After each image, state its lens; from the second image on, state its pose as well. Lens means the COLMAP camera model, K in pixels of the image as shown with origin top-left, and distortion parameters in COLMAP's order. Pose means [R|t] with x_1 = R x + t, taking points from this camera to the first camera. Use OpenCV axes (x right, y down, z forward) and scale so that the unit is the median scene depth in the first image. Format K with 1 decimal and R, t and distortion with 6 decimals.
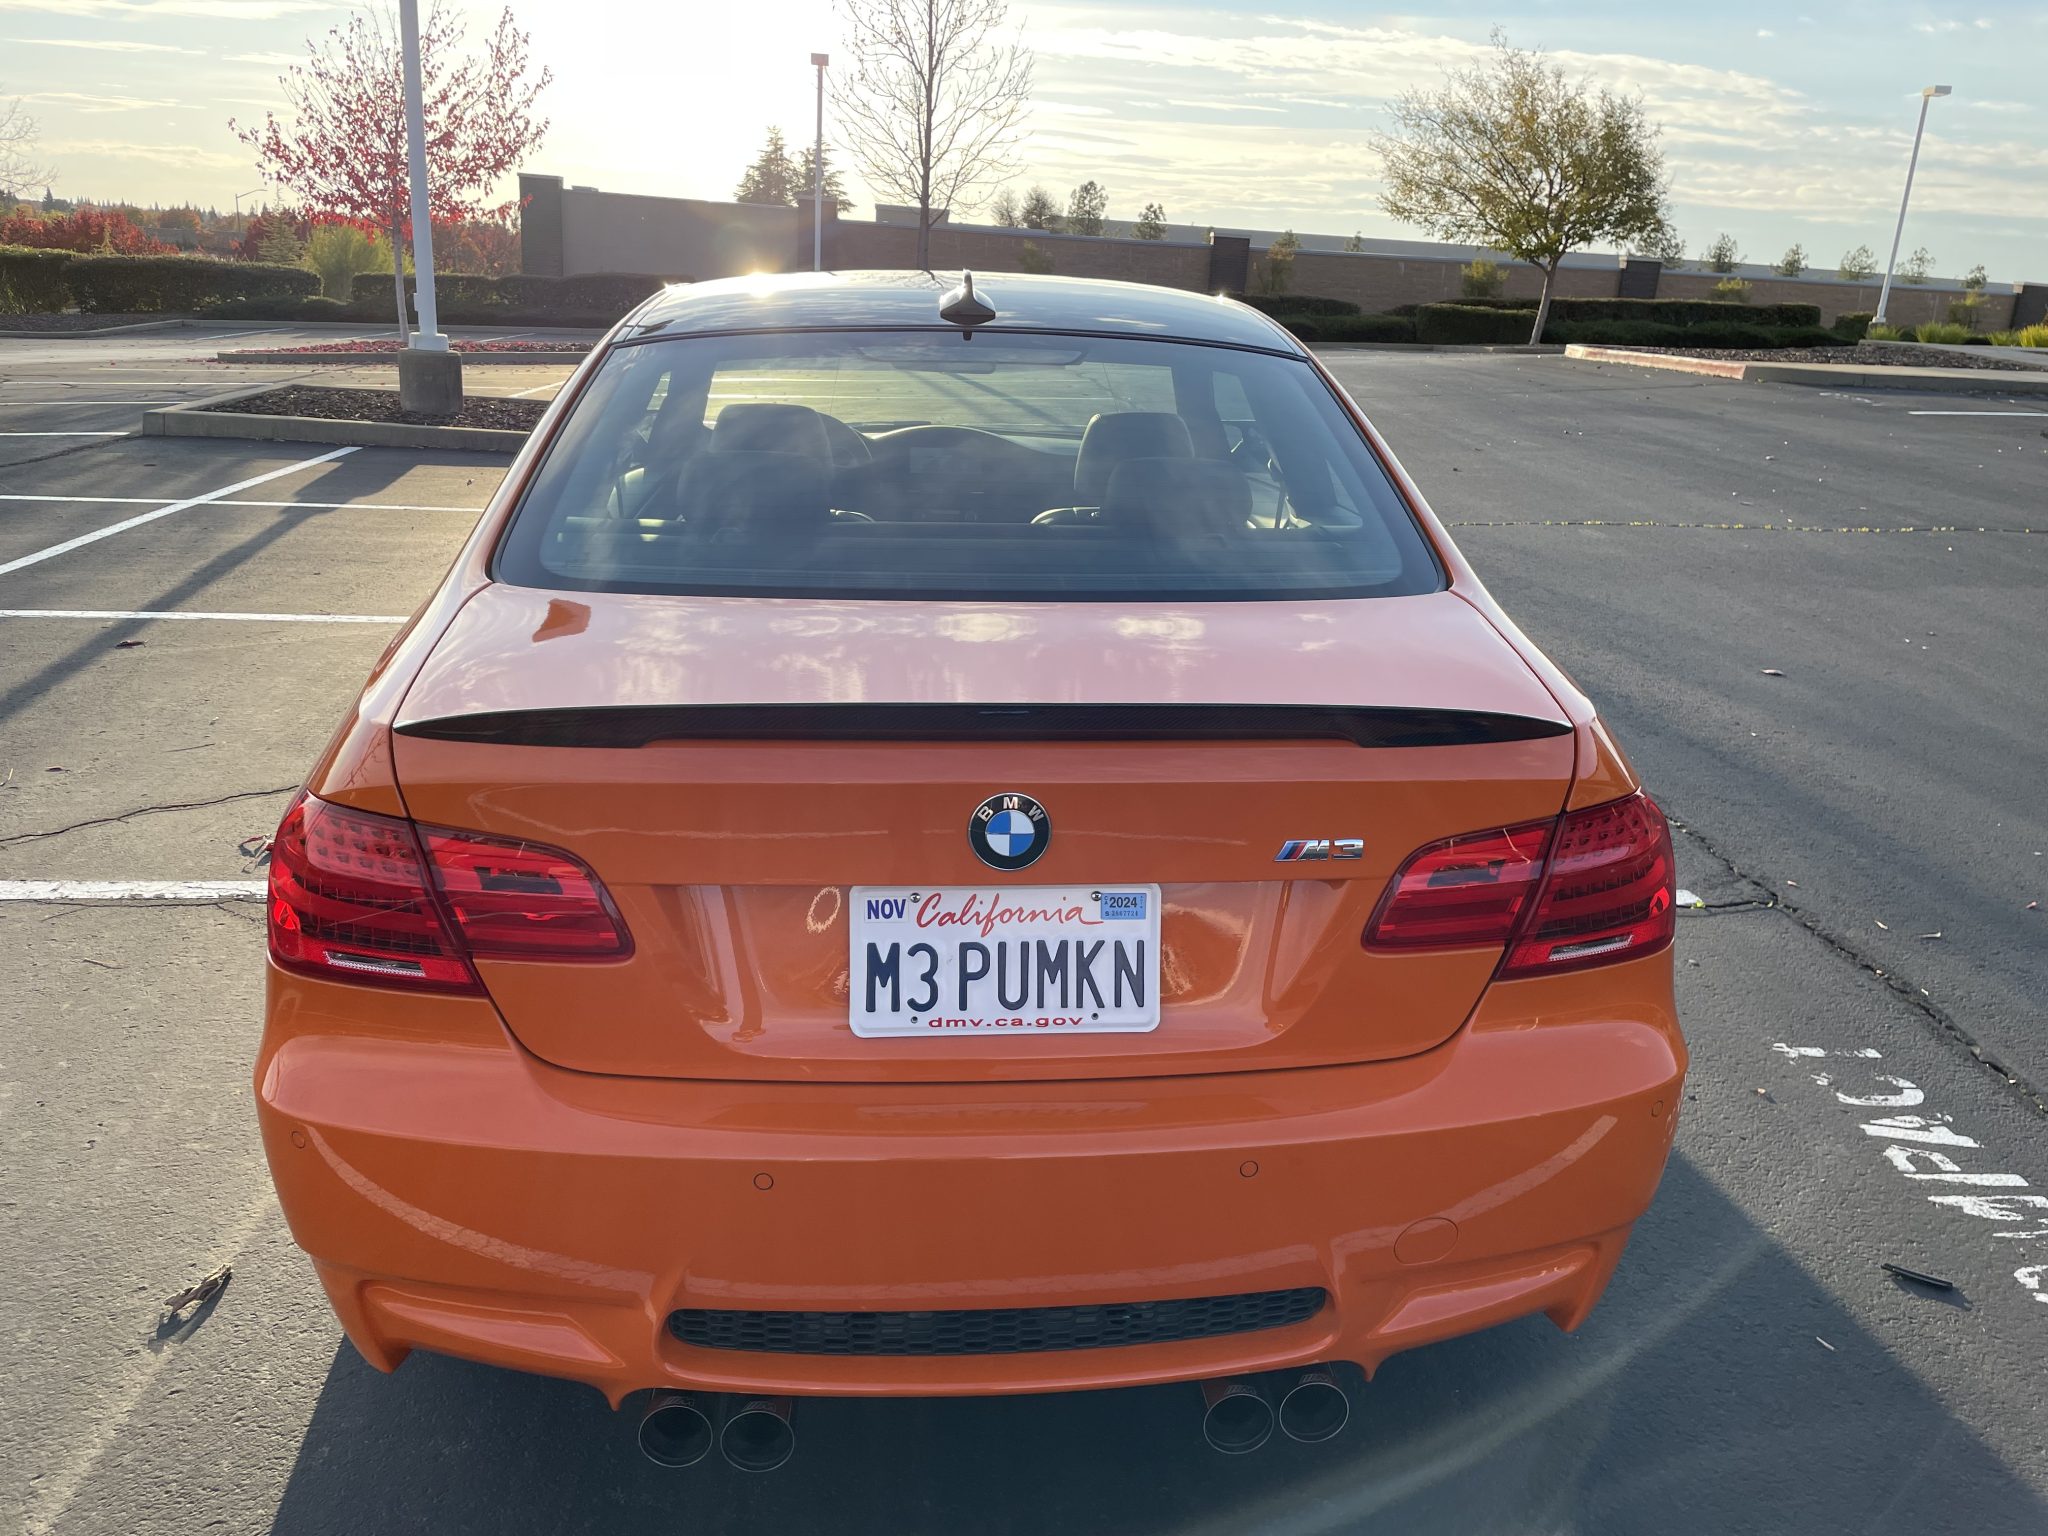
lens RADIAL K [[1575.2, 0, 1024.0], [0, 1575.2, 768.0], [0, 0, 1]] dist [0.085425, -0.107125]
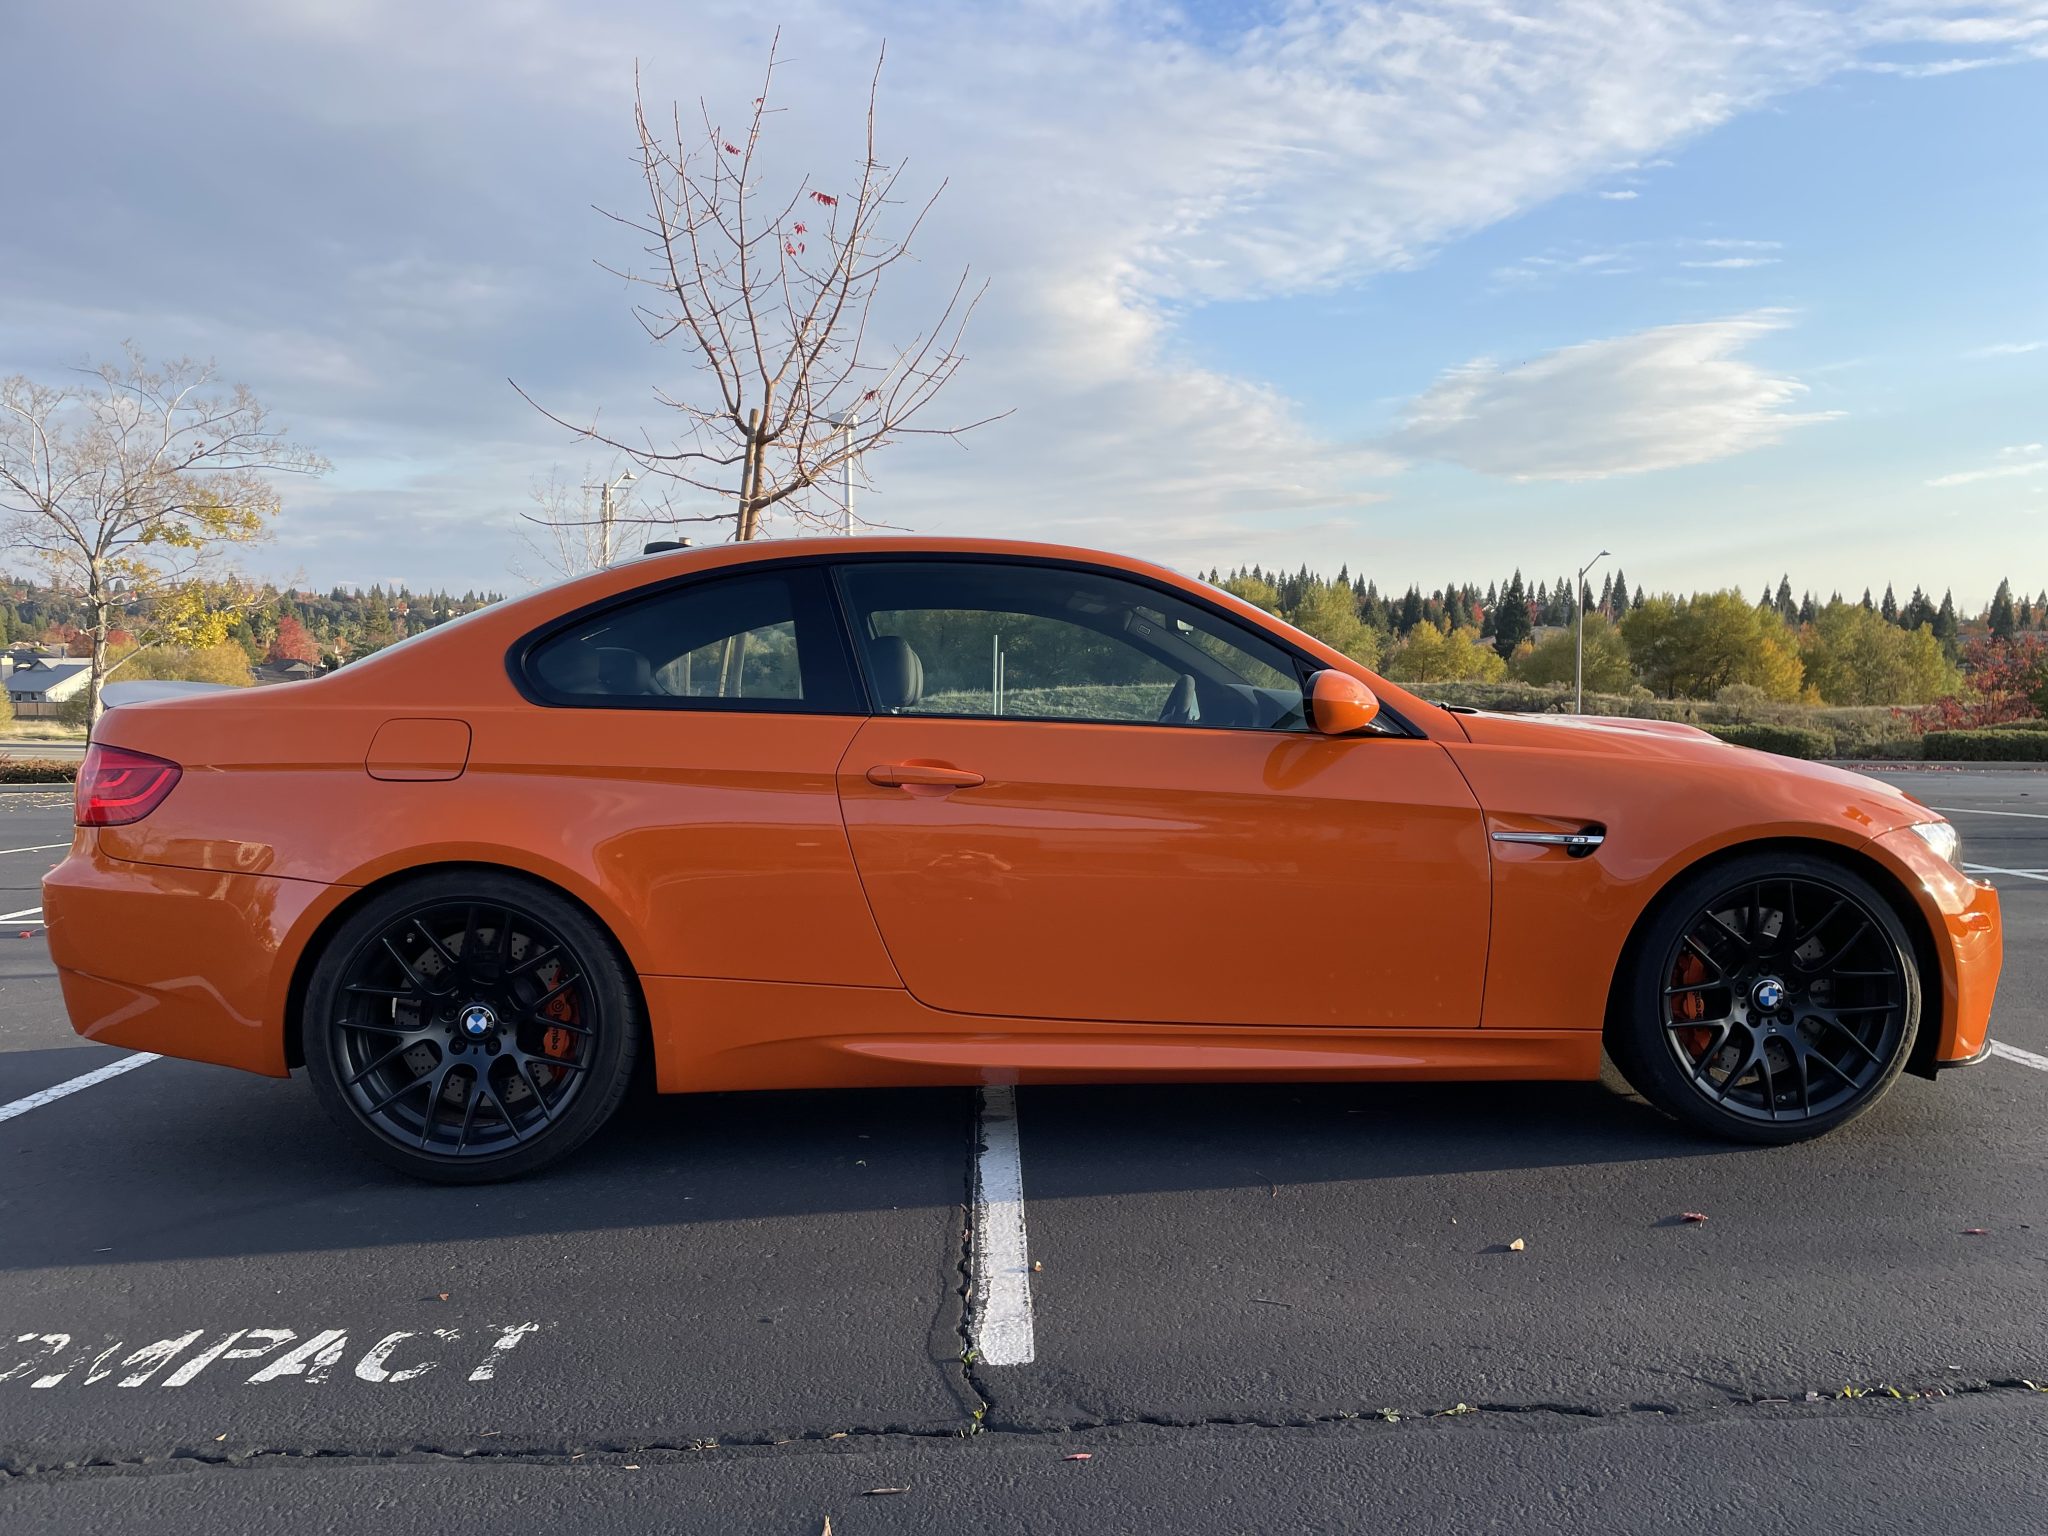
lens RADIAL K [[1544.7, 0, 1030.7], [0, 1544.7, 770.4], [0, 0, 1]] dist [0.085835, -0.102998]
pose [[-0.025728, 0.019553, -0.999478, 1.474007], [-0.300338, 0.953468, 0.026384, -0.226840], [0.953486, 0.300860, -0.018658, 1.373074]]
